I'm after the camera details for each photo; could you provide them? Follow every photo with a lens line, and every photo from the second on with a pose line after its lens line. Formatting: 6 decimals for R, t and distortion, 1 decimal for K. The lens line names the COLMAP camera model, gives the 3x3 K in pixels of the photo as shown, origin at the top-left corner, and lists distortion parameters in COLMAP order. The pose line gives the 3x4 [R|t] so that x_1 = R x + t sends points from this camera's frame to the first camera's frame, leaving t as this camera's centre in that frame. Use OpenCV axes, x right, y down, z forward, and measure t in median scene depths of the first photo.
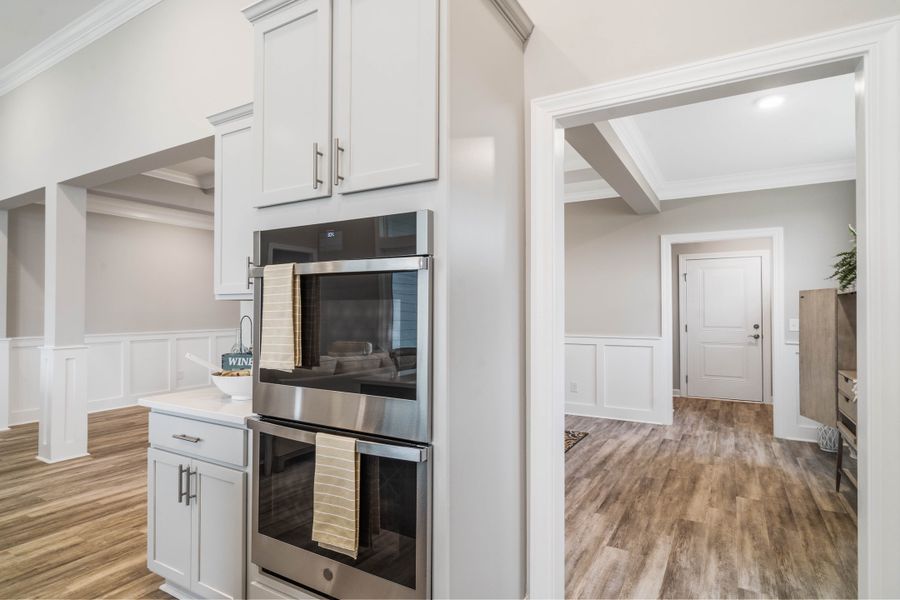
lens RADIAL K [[481.1, 0, 451.6], [0, 481.1, 302.6], [0, 0, 1]] dist [0.004153, 0.002535]
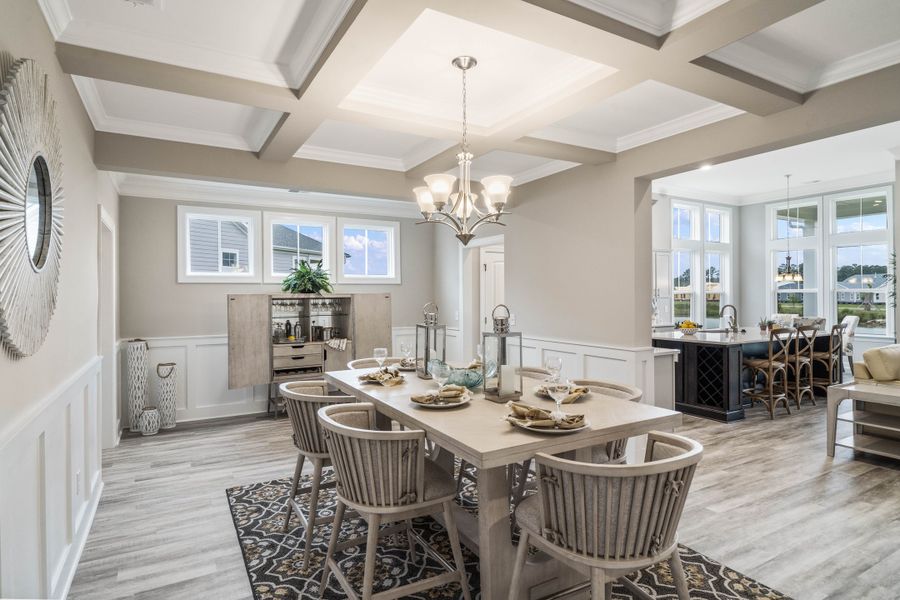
lens RADIAL K [[481.1, 0, 449.5], [0, 481.1, 297.4], [0, 0, 1]] dist [0.004153, 0.002535]
pose [[-0.872410, -0.003042, 0.488766, -0.472235], [-0.006639, 0.999962, -0.005628, -0.014804], [-0.488730, -0.008155, -0.872397, 1.993412]]
